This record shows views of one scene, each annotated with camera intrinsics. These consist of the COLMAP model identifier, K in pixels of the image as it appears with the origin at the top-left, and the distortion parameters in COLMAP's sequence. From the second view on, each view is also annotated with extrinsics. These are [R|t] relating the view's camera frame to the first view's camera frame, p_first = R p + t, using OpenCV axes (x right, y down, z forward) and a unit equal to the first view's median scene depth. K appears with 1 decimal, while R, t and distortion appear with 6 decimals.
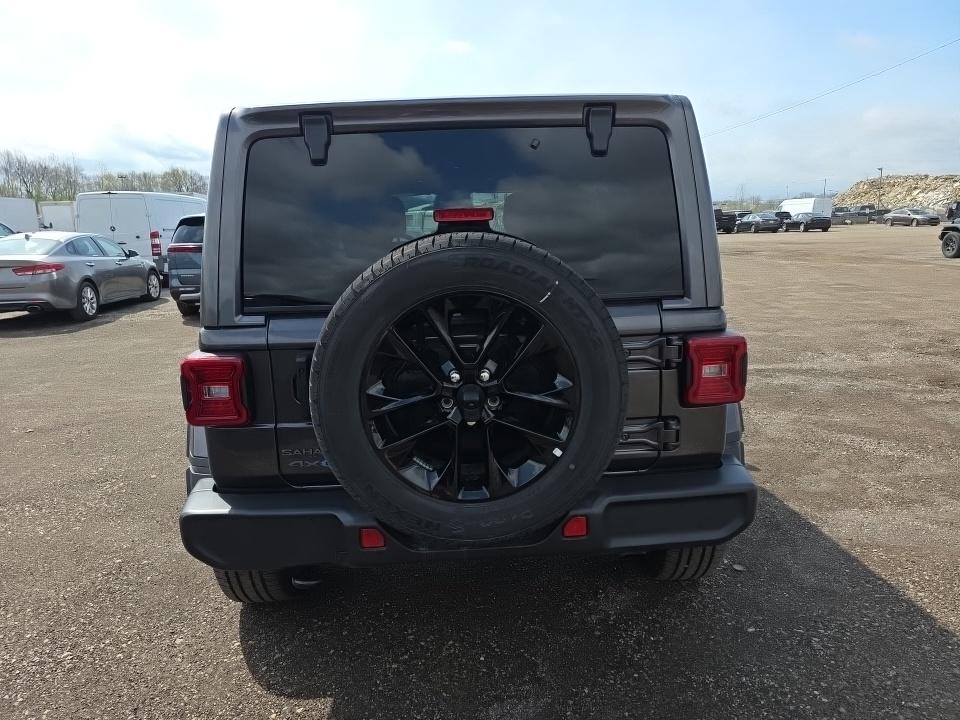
lens RADIAL K [[643.0, 0, 482.8], [0, 643.0, 381.2], [0, 0, 1]] dist [0.045001, -0.058131]
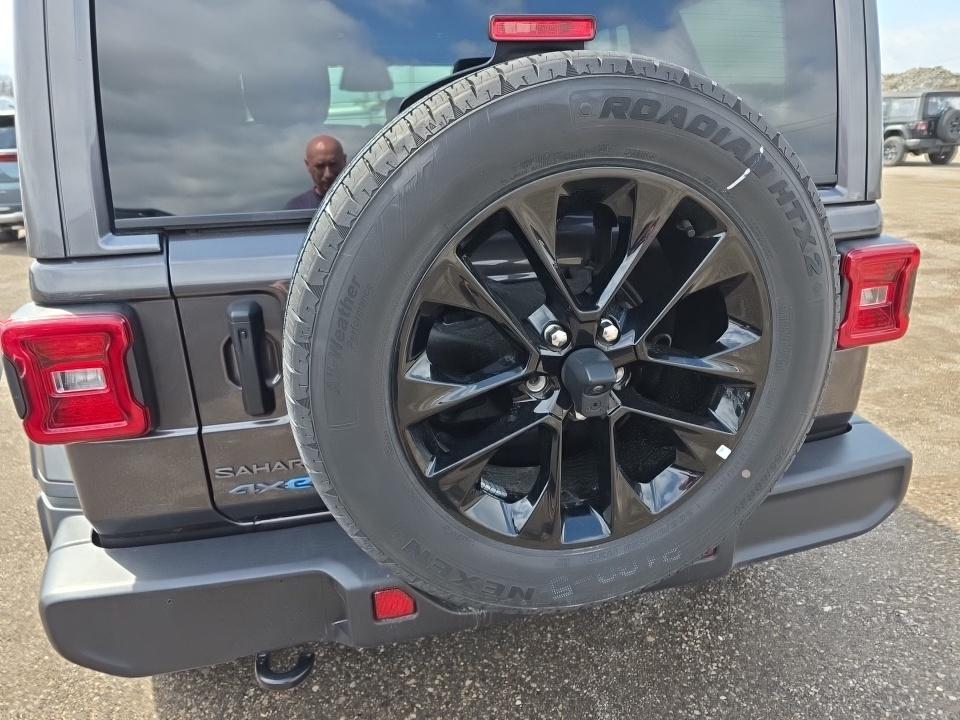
lens RADIAL K [[643.0, 0, 482.8], [0, 643.0, 381.2], [0, 0, 1]] dist [0.045001, -0.058131]
pose [[0.980584, -0.072595, 0.182167, -0.181274], [0.048655, 0.989974, 0.132607, -0.038755], [-0.189967, -0.121169, 0.974285, 0.411715]]
